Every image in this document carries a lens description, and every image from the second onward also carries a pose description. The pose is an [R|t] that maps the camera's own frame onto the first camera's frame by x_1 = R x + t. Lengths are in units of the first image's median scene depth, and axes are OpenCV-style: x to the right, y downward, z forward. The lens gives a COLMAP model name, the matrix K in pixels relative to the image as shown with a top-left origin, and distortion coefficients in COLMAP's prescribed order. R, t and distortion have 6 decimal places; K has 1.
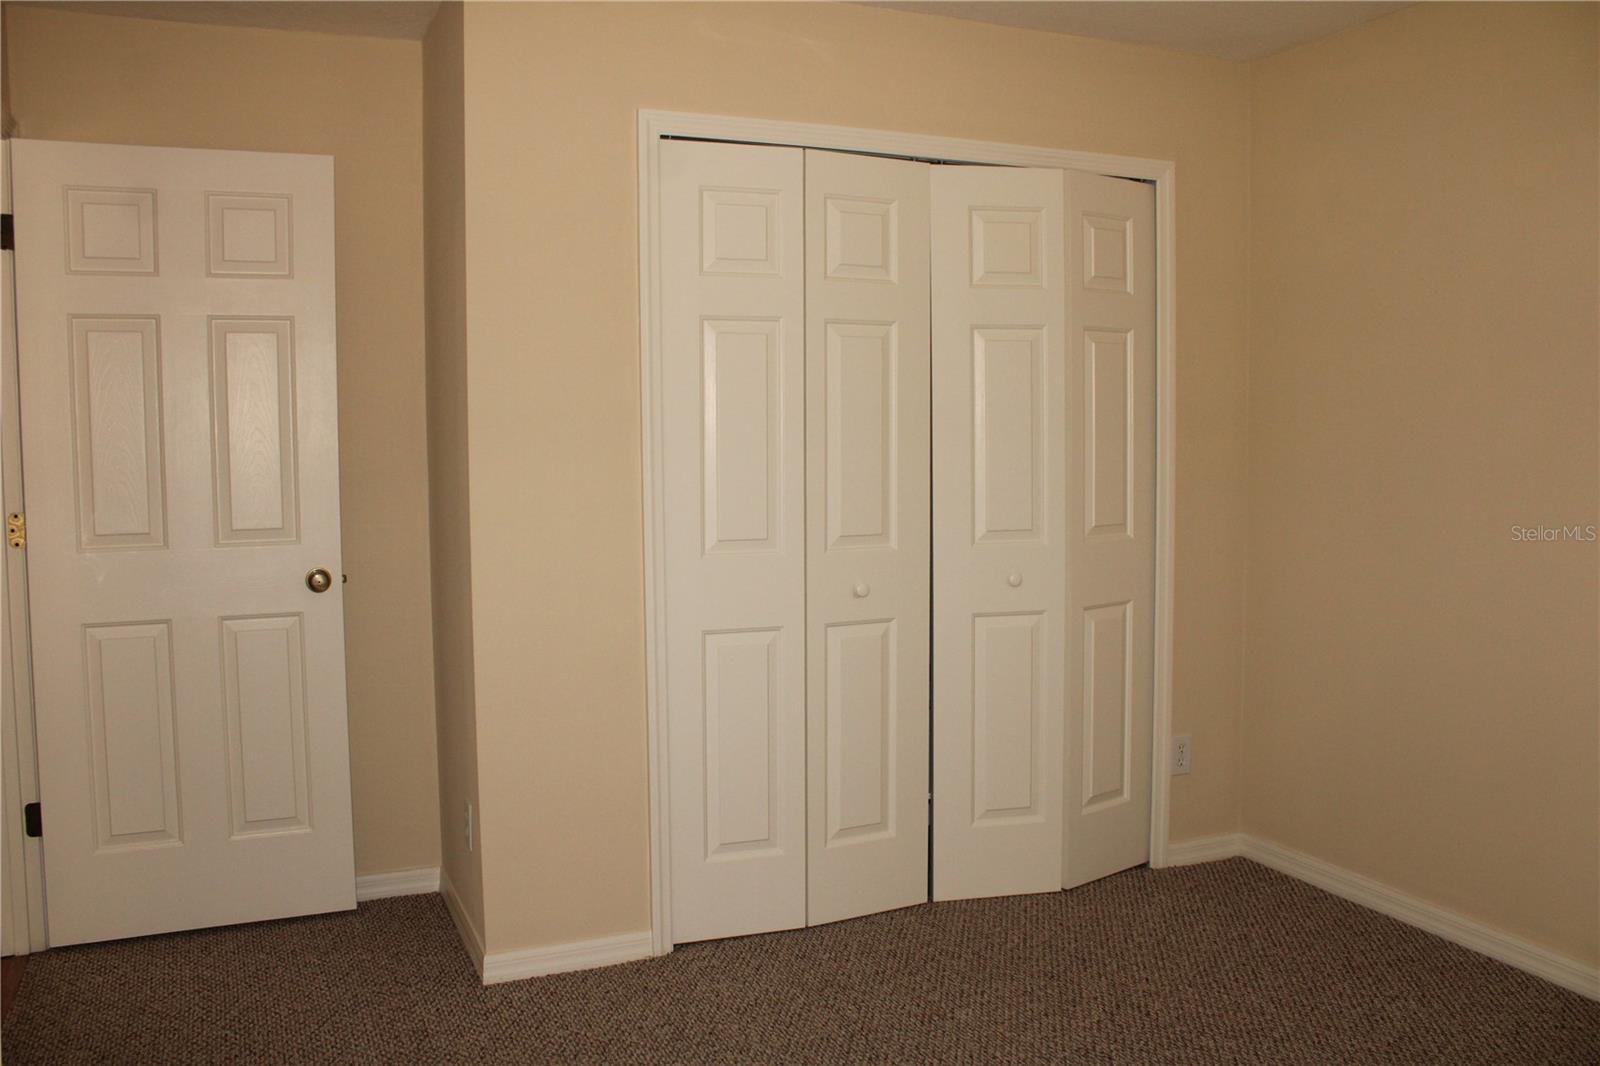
lens RADIAL K [[1347.7, 0, 800.9], [0, 1347.7, 533.2], [0, 0, 1]] dist [-0.164358, 0.145562]
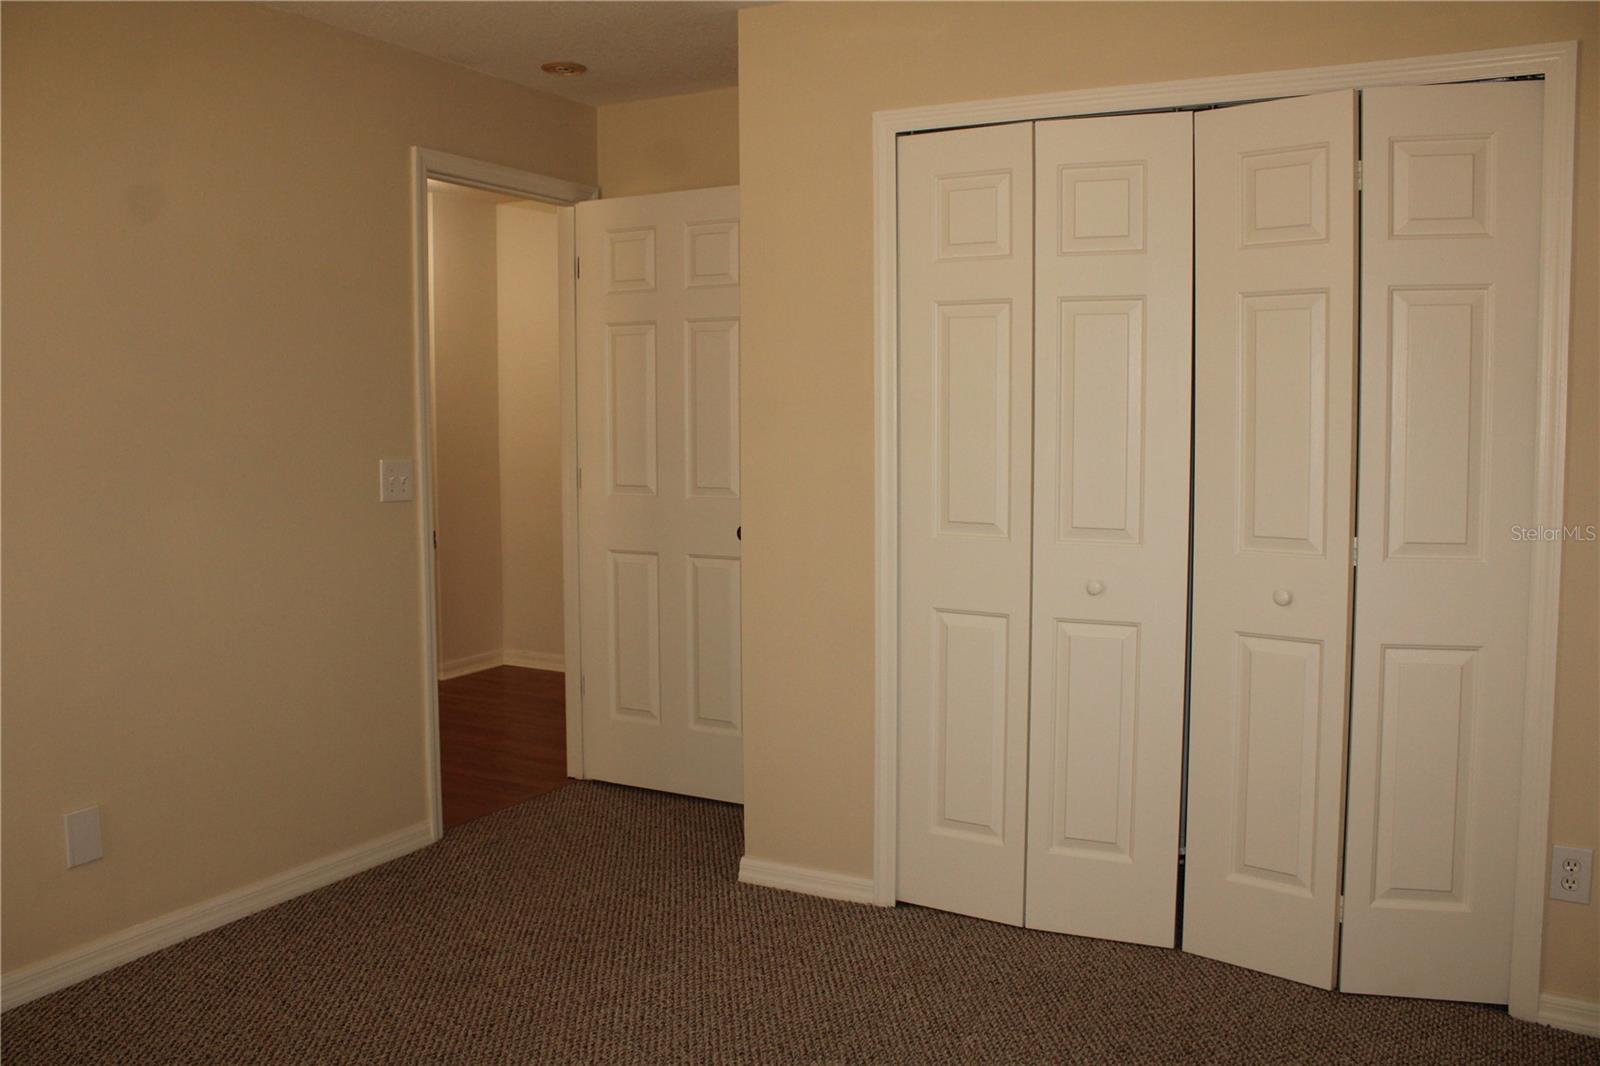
lens RADIAL K [[1347.7, 0, 801.5], [0, 1347.7, 525.5], [0, 0, 1]] dist [-0.164358, 0.145562]
pose [[0.606742, 0.071972, -0.791634, 0.665458], [-0.062662, 0.997124, 0.042628, -0.027451], [0.792425, 0.023742, 0.609507, 0.283807]]
